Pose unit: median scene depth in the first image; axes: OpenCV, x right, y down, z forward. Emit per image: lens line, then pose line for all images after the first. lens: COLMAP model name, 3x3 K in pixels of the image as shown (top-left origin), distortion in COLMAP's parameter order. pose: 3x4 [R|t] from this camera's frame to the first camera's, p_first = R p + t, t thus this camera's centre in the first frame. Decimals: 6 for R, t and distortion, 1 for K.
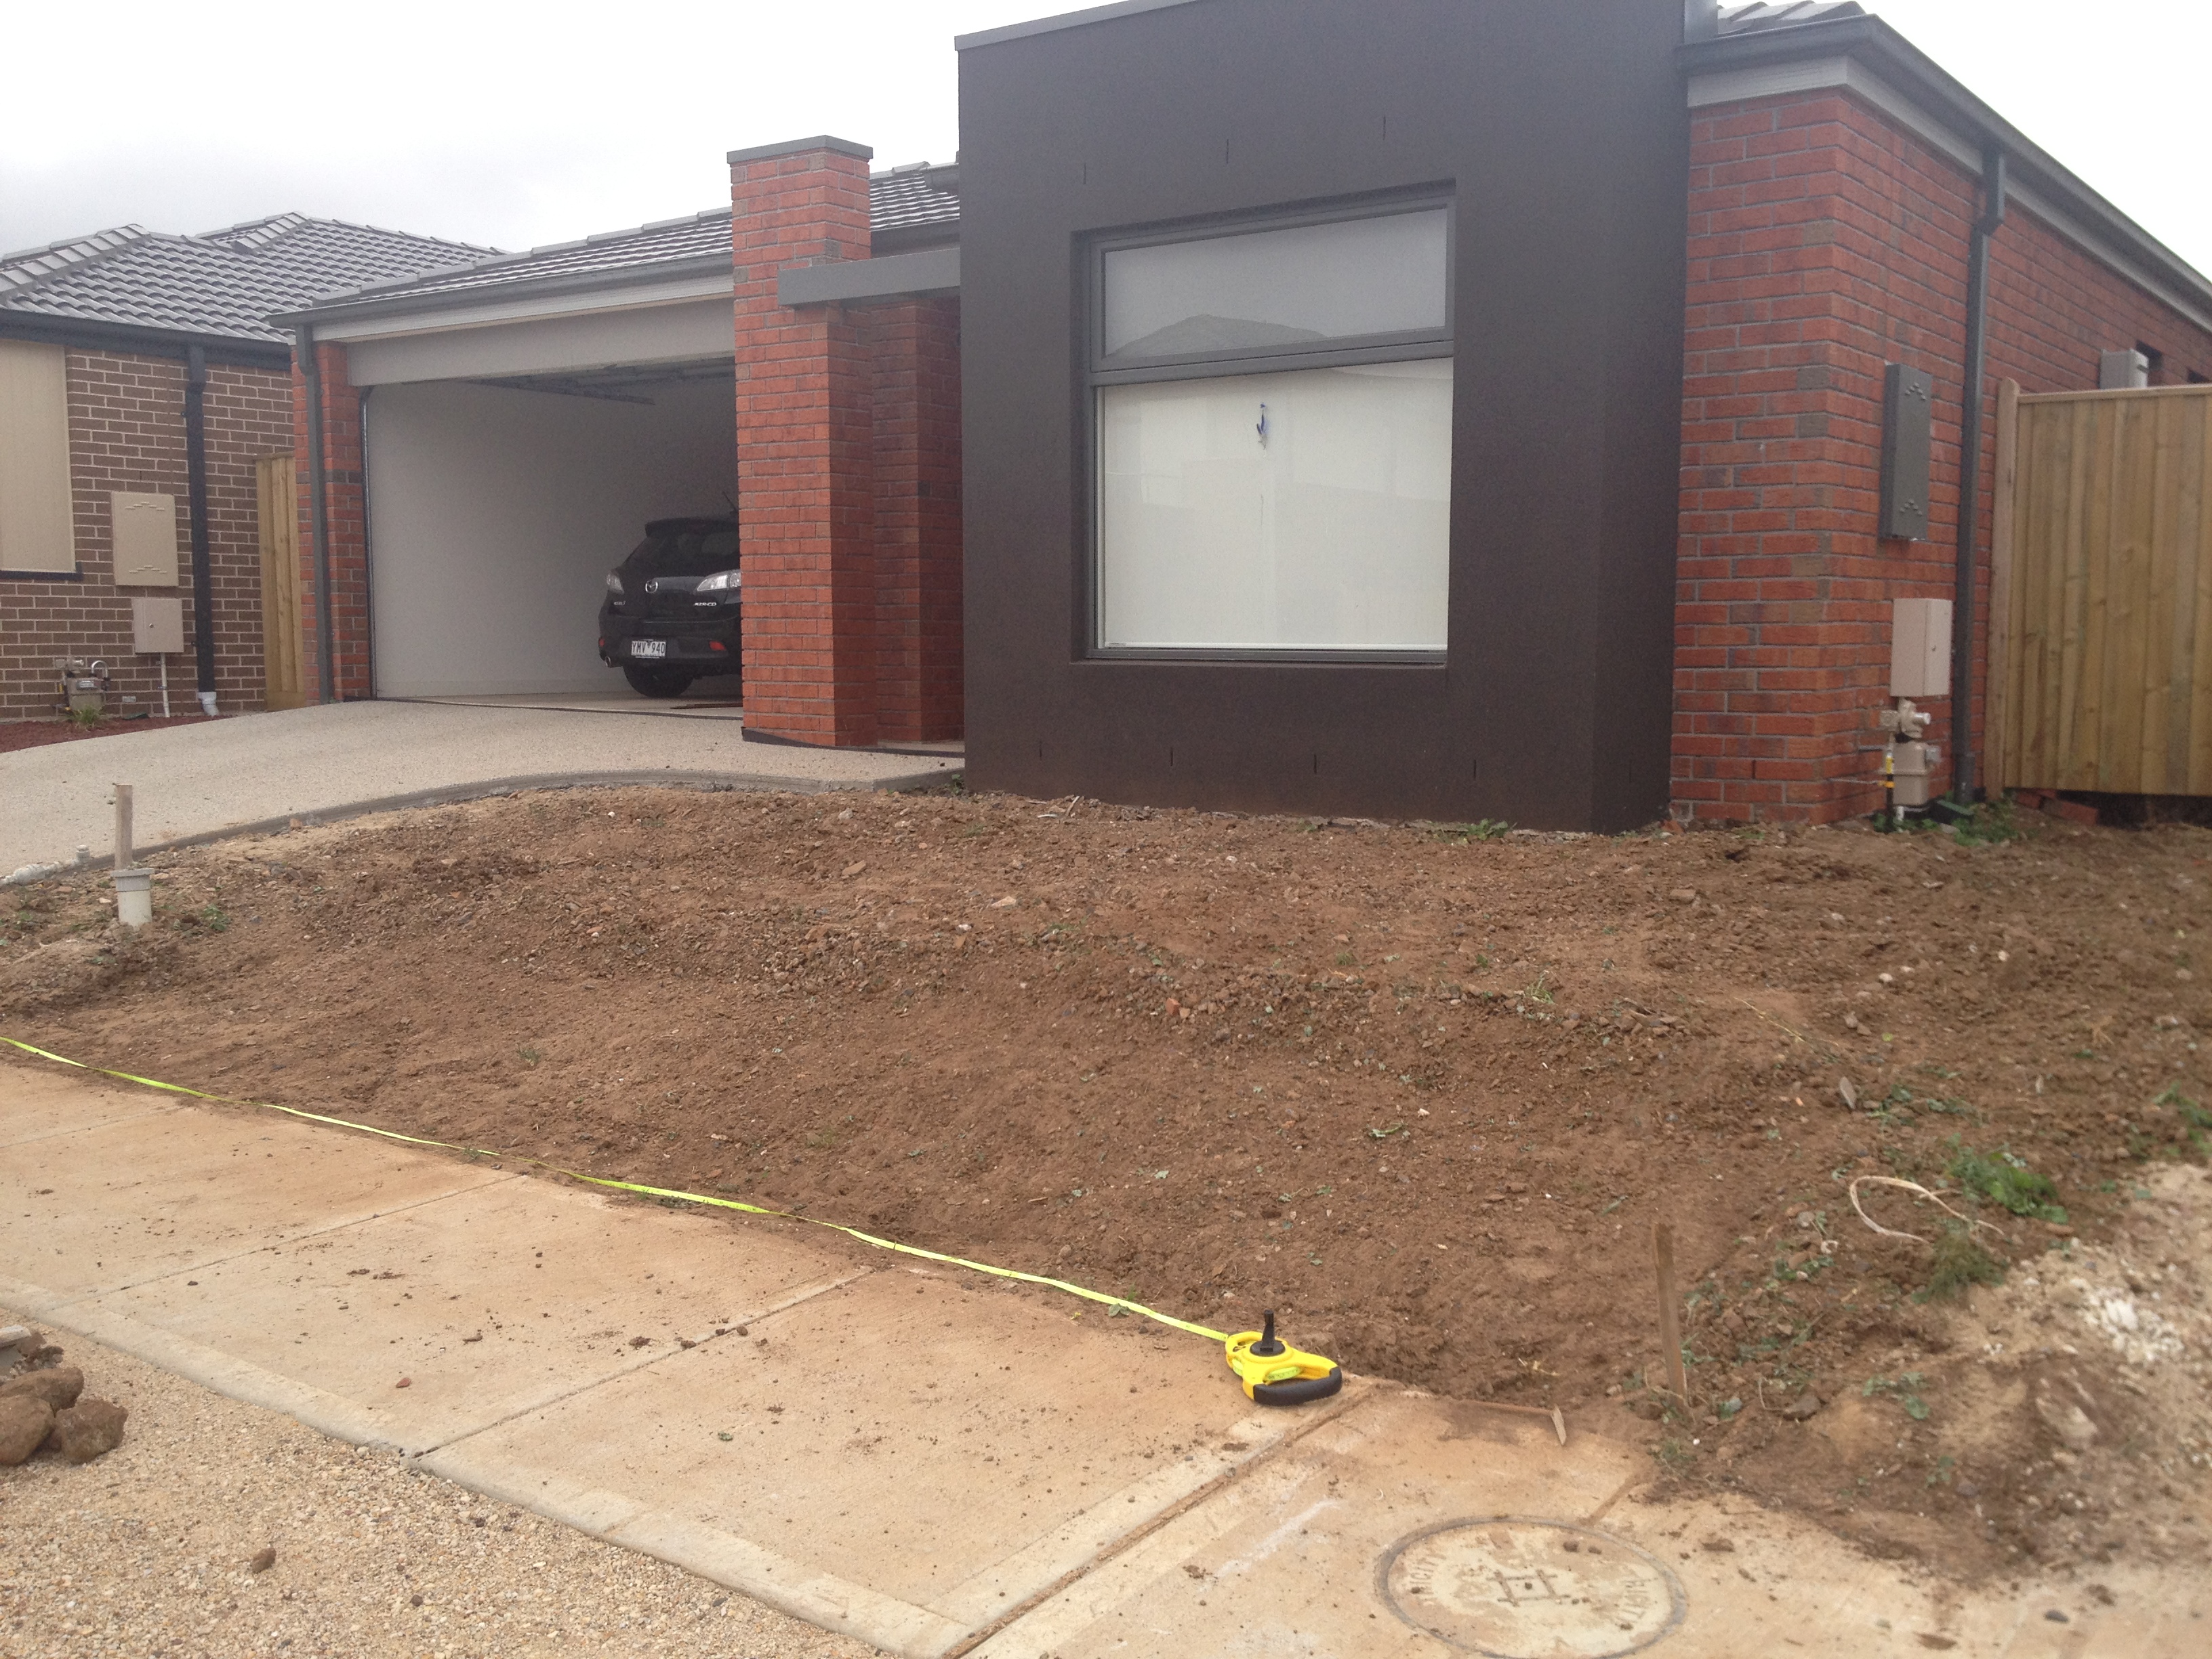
lens RADIAL K [[2037.3, 0, 1093.7], [0, 2037.3, 875.7], [0, 0, 1]] dist [0.095539, -0.175046]
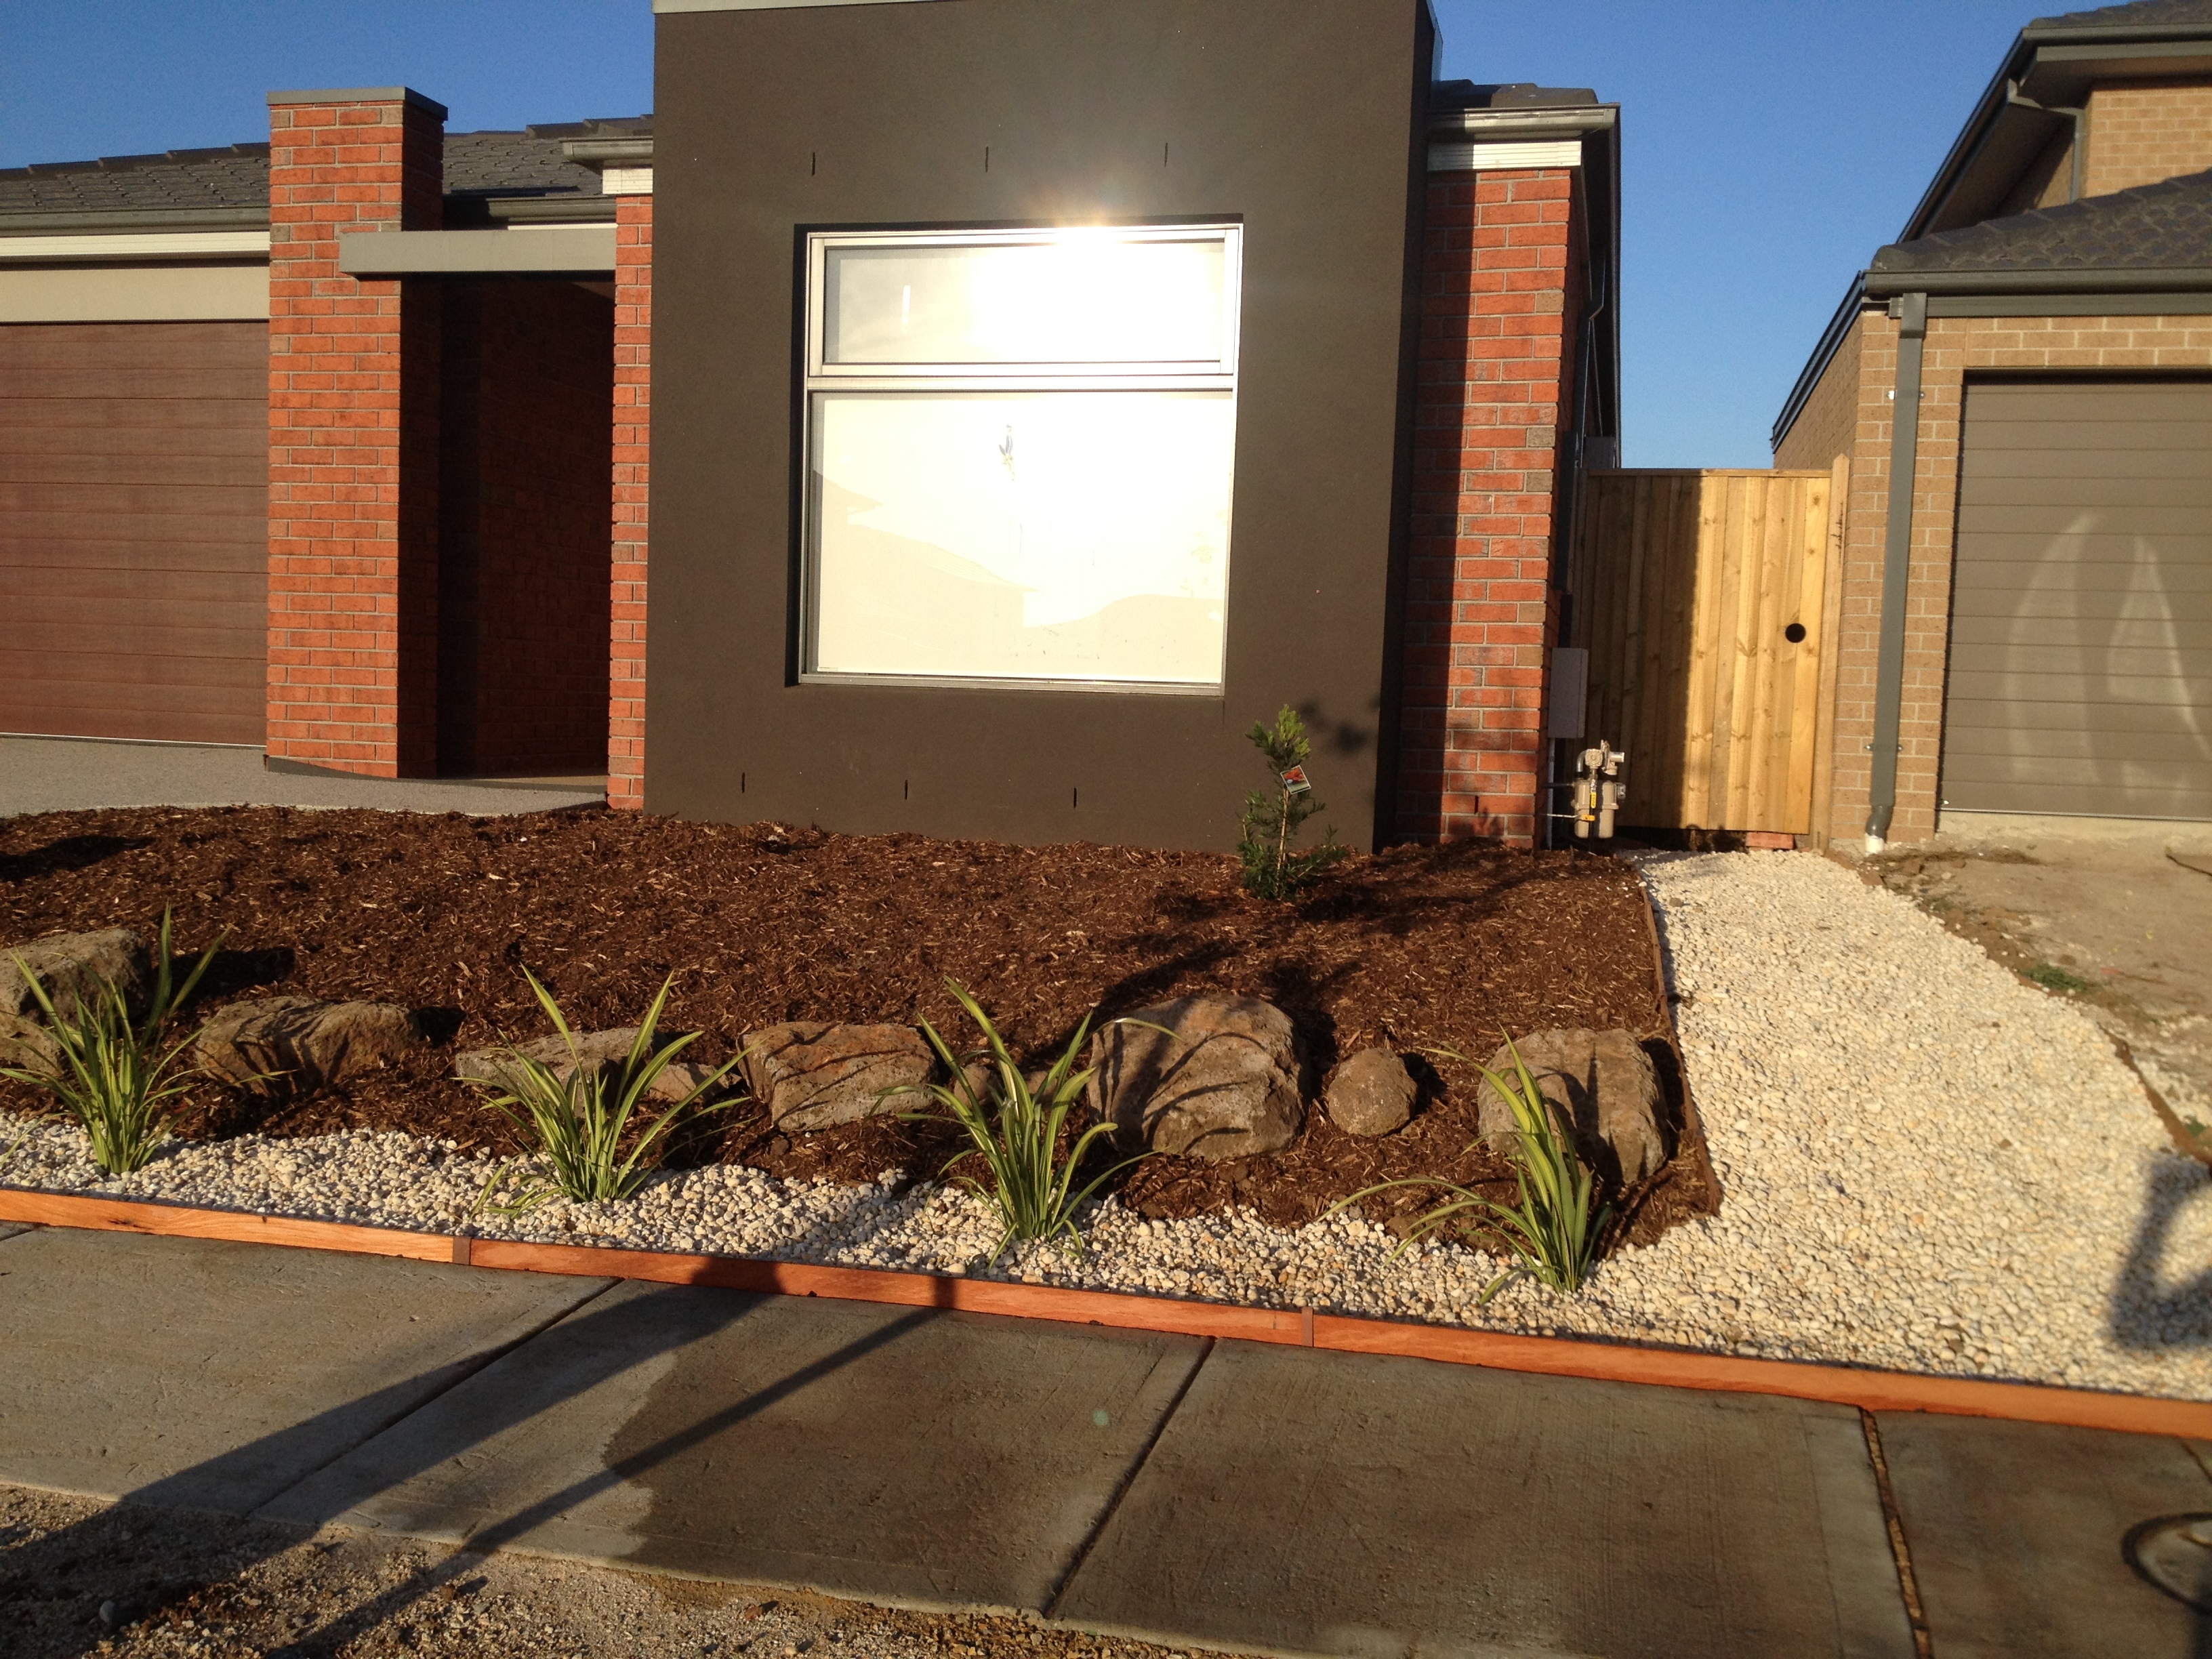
lens RADIAL K [[2037.3, 0, 1093.7], [0, 2037.3, 875.7], [0, 0, 1]] dist [0.095539, -0.175046]
pose [[0.928648, -0.008840, 0.370857, -0.279058], [0.017891, 0.999620, -0.020972, 0.003734], [-0.370530, 0.026111, 0.928453, 0.121378]]
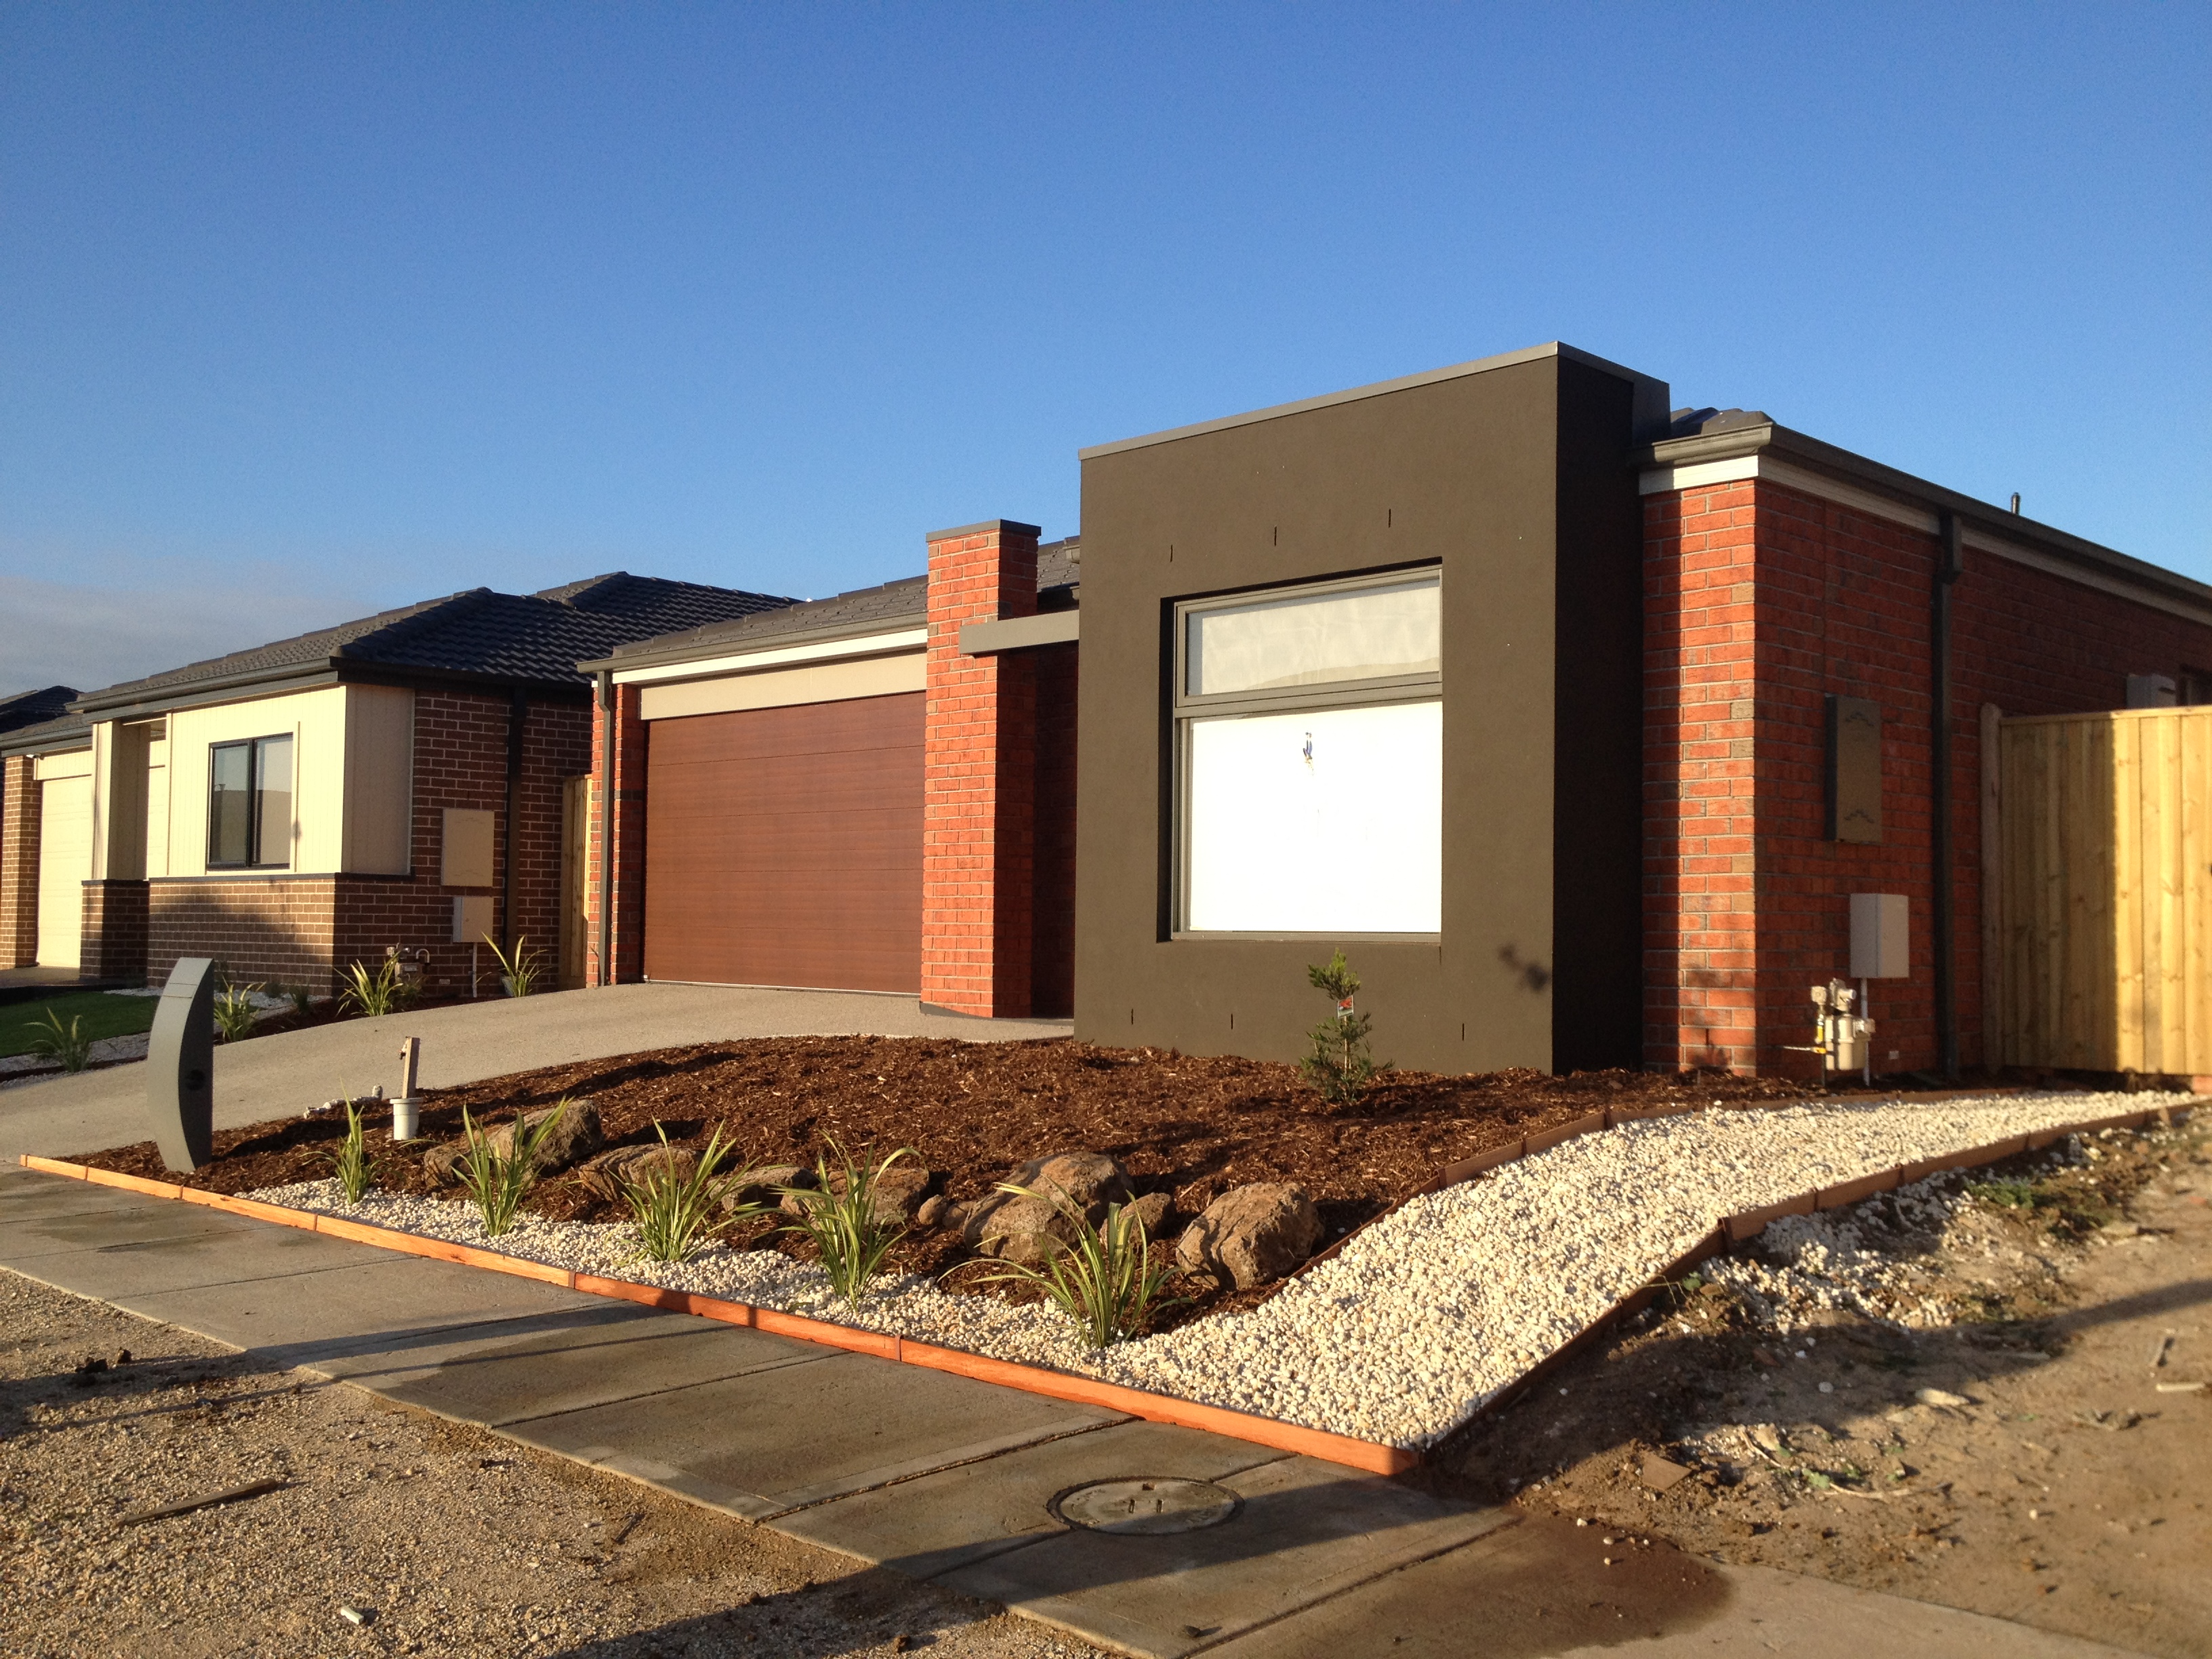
lens RADIAL K [[2037.3, 0, 1093.7], [0, 2037.3, 875.7], [0, 0, 1]] dist [0.095539, -0.175046]
pose [[0.988040, 0.002049, -0.154182, 0.185087], [-0.025172, 0.988641, -0.148171, 0.044782], [0.152127, 0.150280, 0.976869, -0.227138]]
